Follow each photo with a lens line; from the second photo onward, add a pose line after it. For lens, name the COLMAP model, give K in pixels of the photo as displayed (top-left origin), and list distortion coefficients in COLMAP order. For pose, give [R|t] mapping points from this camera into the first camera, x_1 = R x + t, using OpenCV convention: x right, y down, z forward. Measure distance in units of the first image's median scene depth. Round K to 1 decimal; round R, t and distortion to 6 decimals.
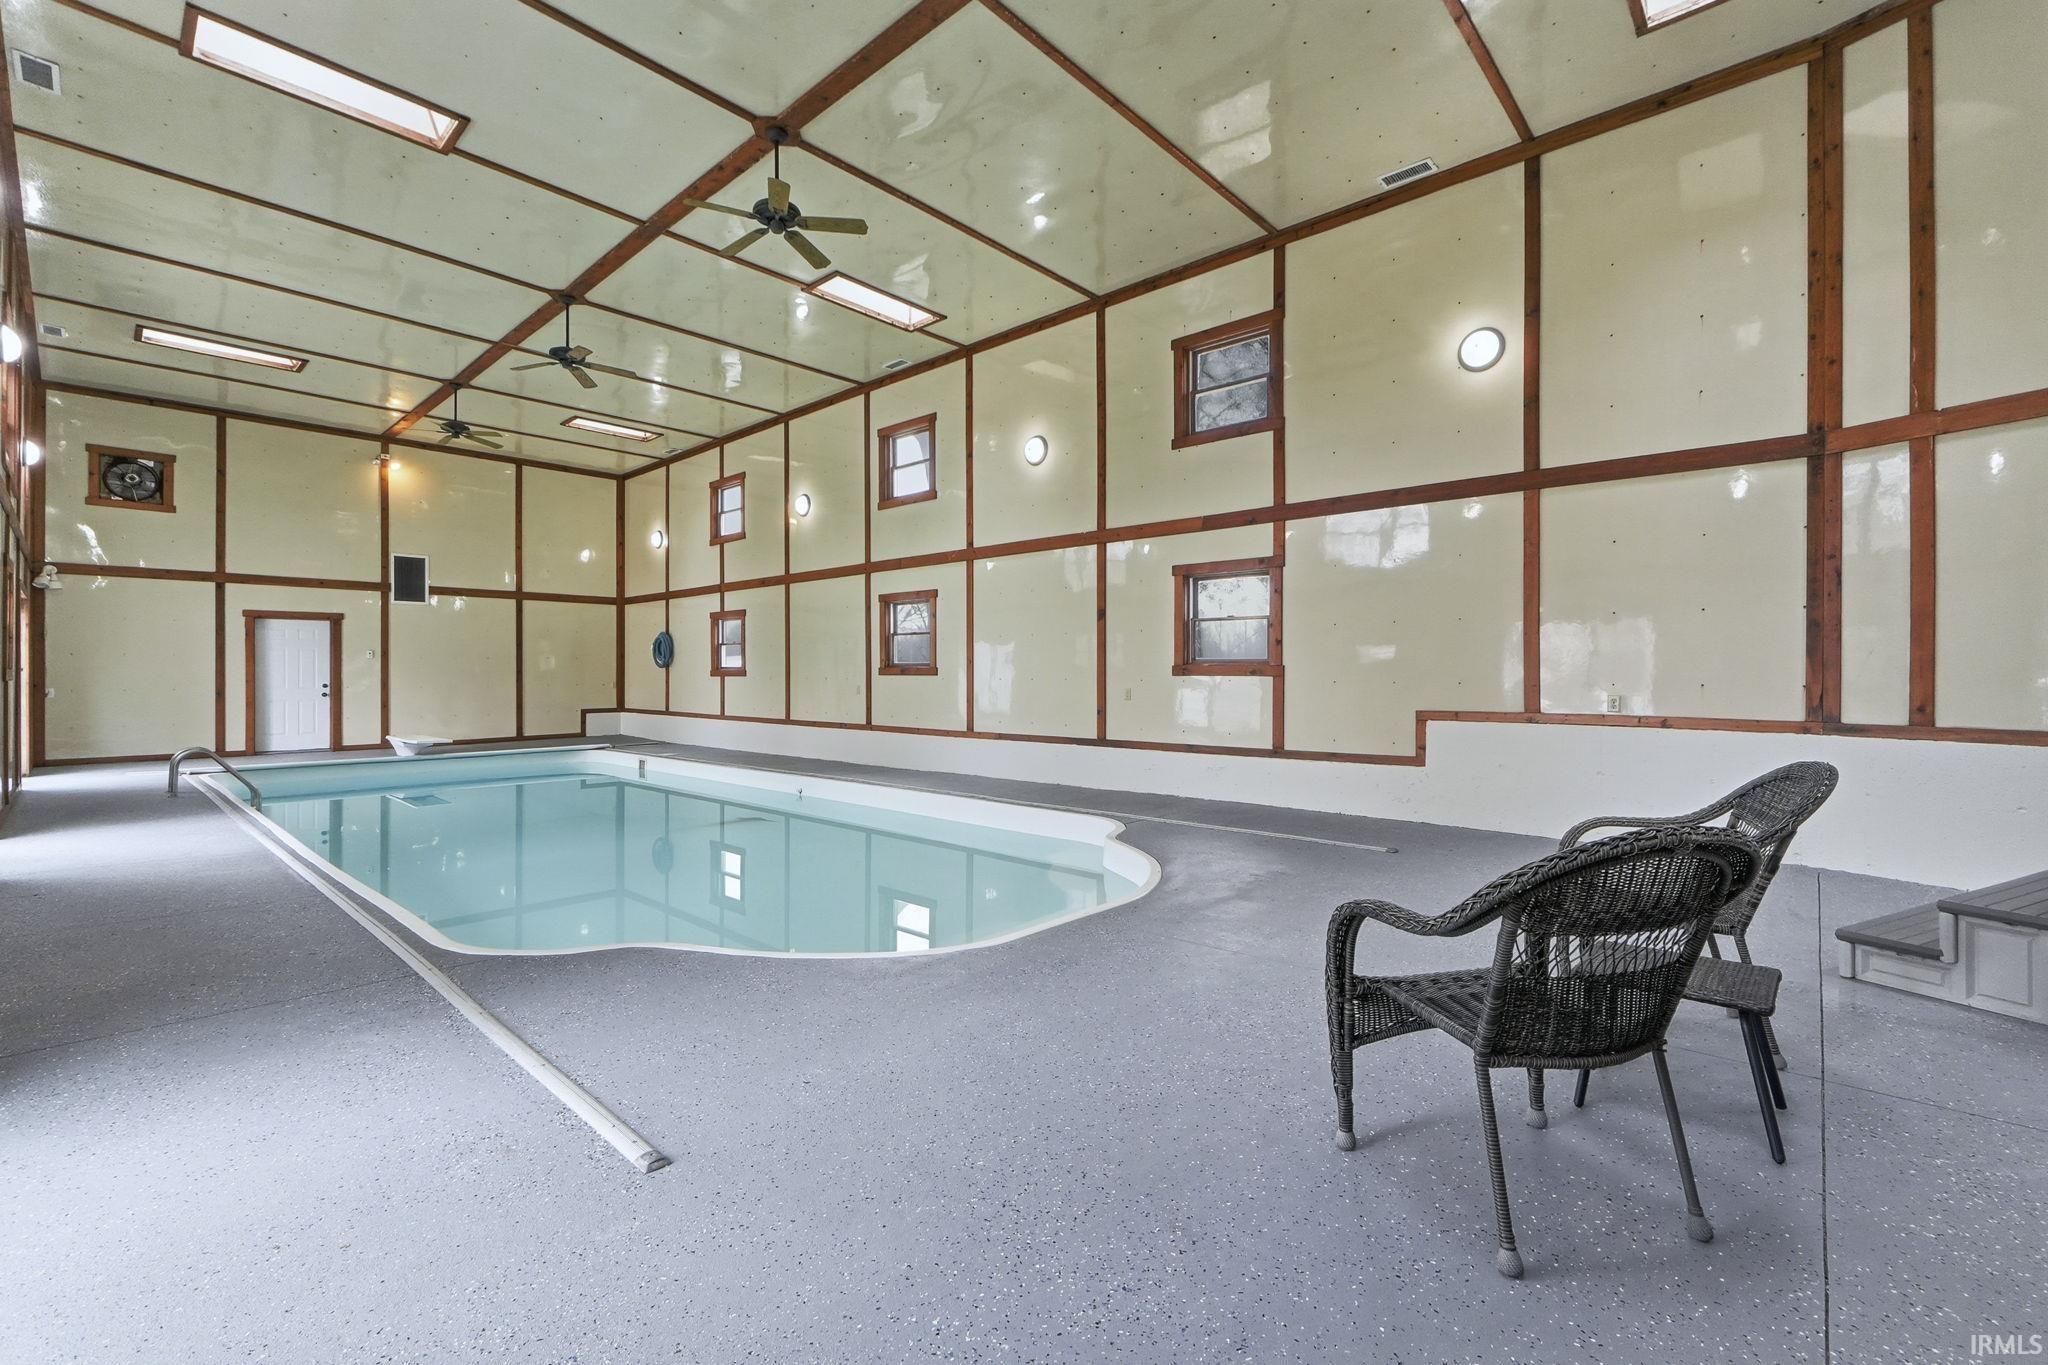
lens RADIAL K [[869.4, 0, 1019.9], [0, 869.4, 673.4], [0, 0, 1]] dist [0.000890, -0.000002]
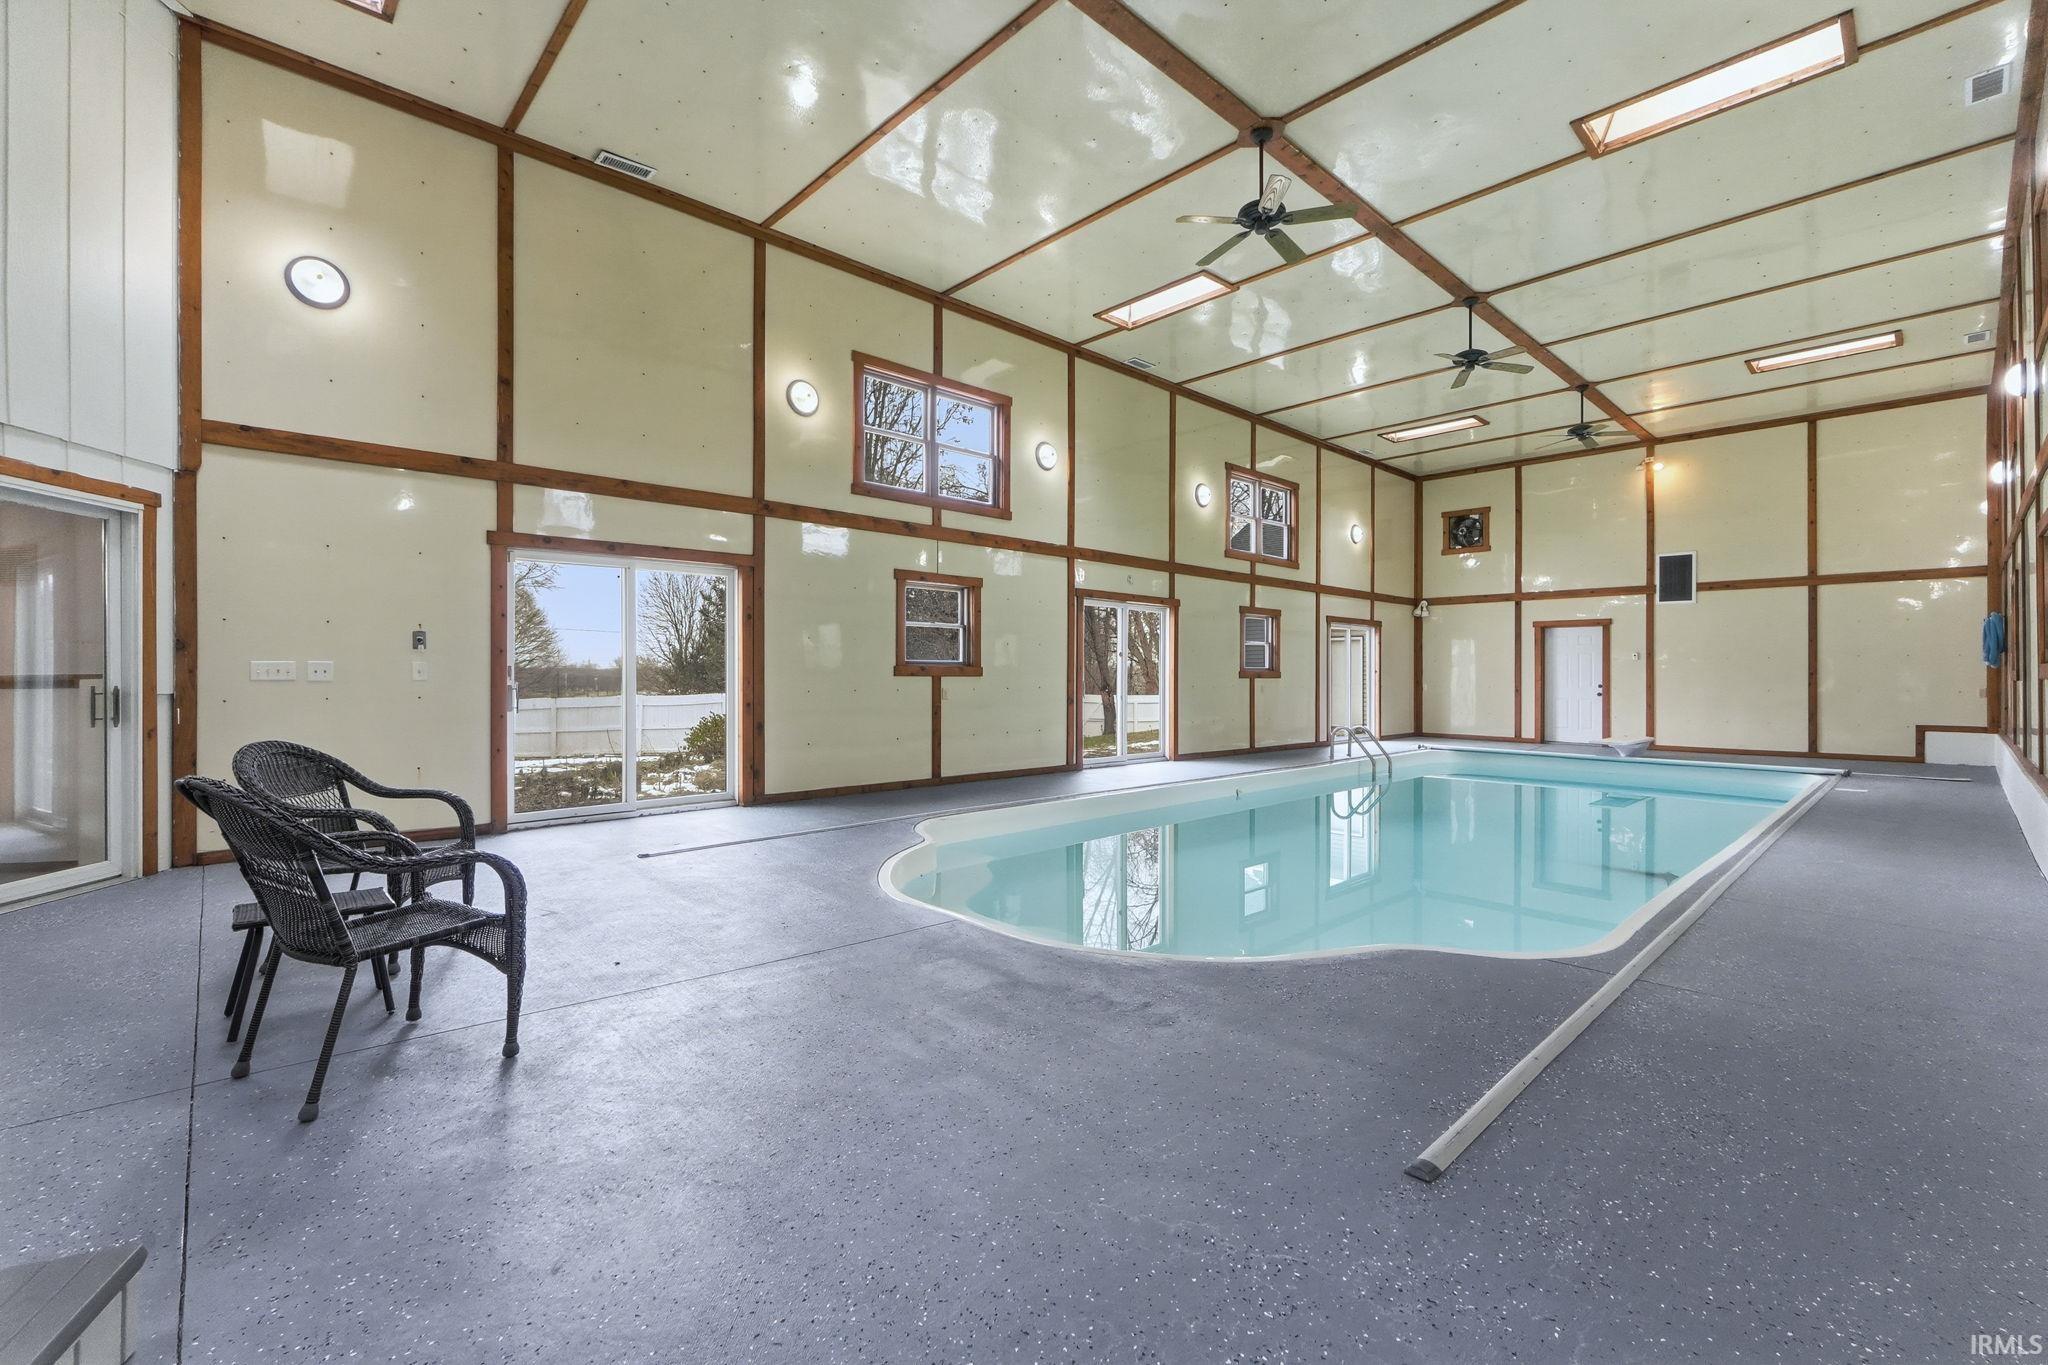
lens RADIAL K [[797.5, 0, 958.6], [0, 797.5, 671.7], [0, 0, 1]] dist [-0.000905, -0.000056]
pose [[-0.075183, -0.001637, -0.997168, 0.253423], [-0.003338, 0.999993, -0.001390, 0.000086], [0.997164, 0.003225, -0.075188, 0.277617]]
